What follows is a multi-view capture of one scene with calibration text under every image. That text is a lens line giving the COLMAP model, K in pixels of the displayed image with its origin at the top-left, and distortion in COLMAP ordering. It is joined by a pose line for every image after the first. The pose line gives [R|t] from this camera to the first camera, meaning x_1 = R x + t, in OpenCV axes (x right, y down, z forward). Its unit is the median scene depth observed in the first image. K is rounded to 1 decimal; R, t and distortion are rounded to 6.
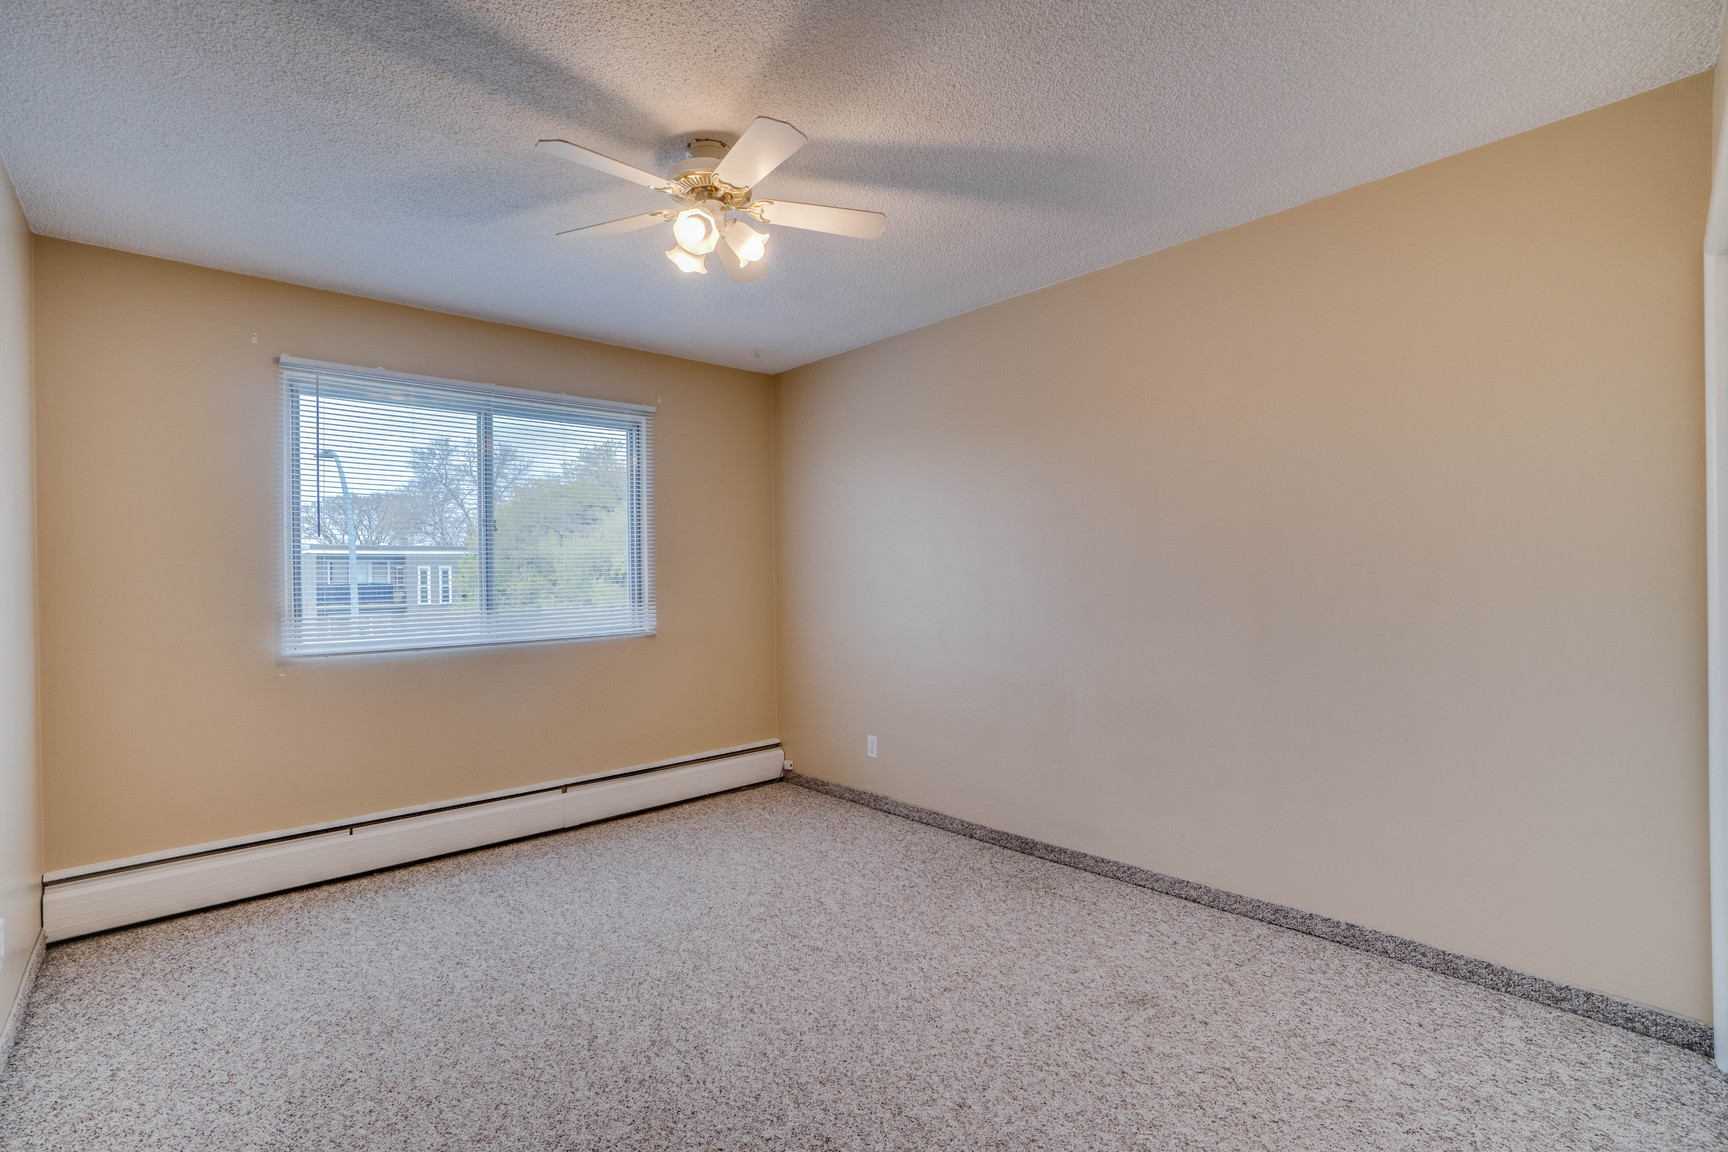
lens RADIAL K [[771.1, 0, 855.8], [0, 771.1, 570.8], [0, 0, 1]] dist [-0.064184, 0.025304]
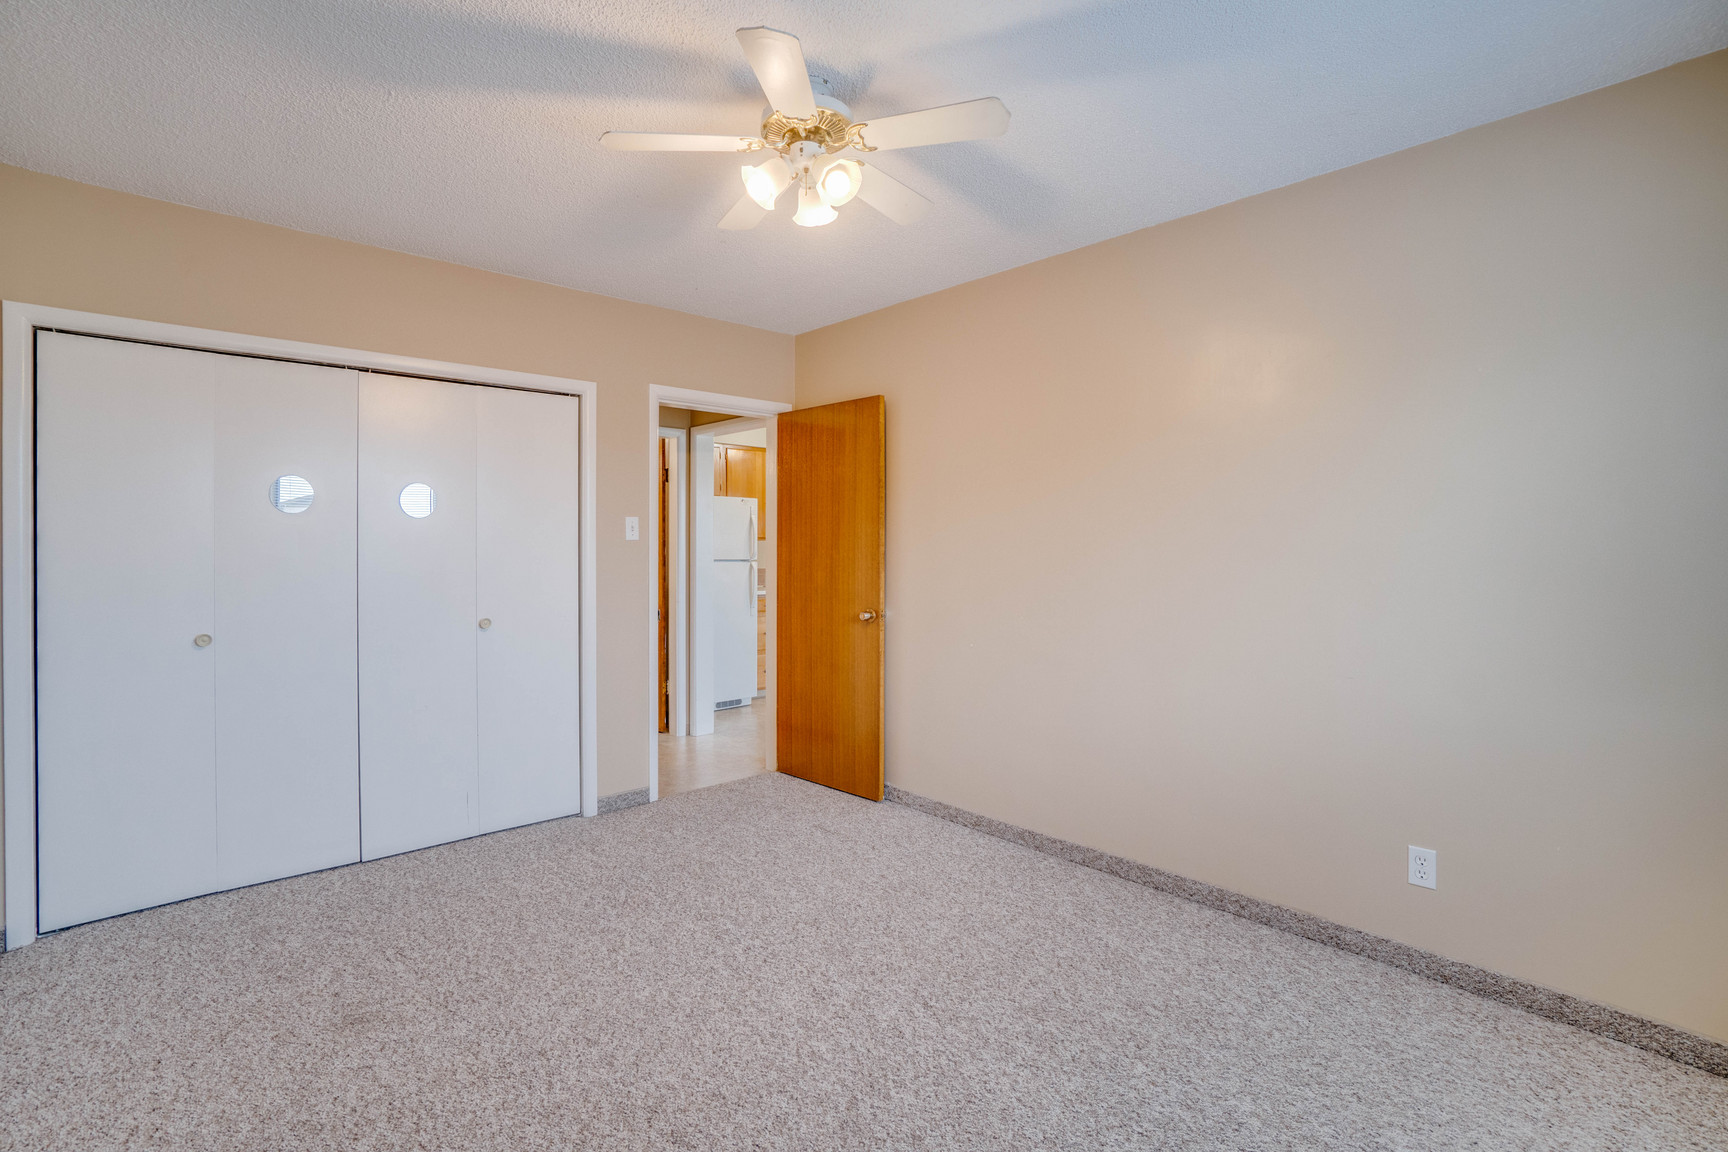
lens RADIAL K [[771.1, 0, 855.8], [0, 771.1, 570.8], [0, 0, 1]] dist [-0.064184, 0.025304]
pose [[-0.999934, 0.010662, -0.004254, -0.243565], [0.010578, 0.999754, 0.019499, 0.005574], [0.004461, 0.019453, -0.999801, 1.928668]]
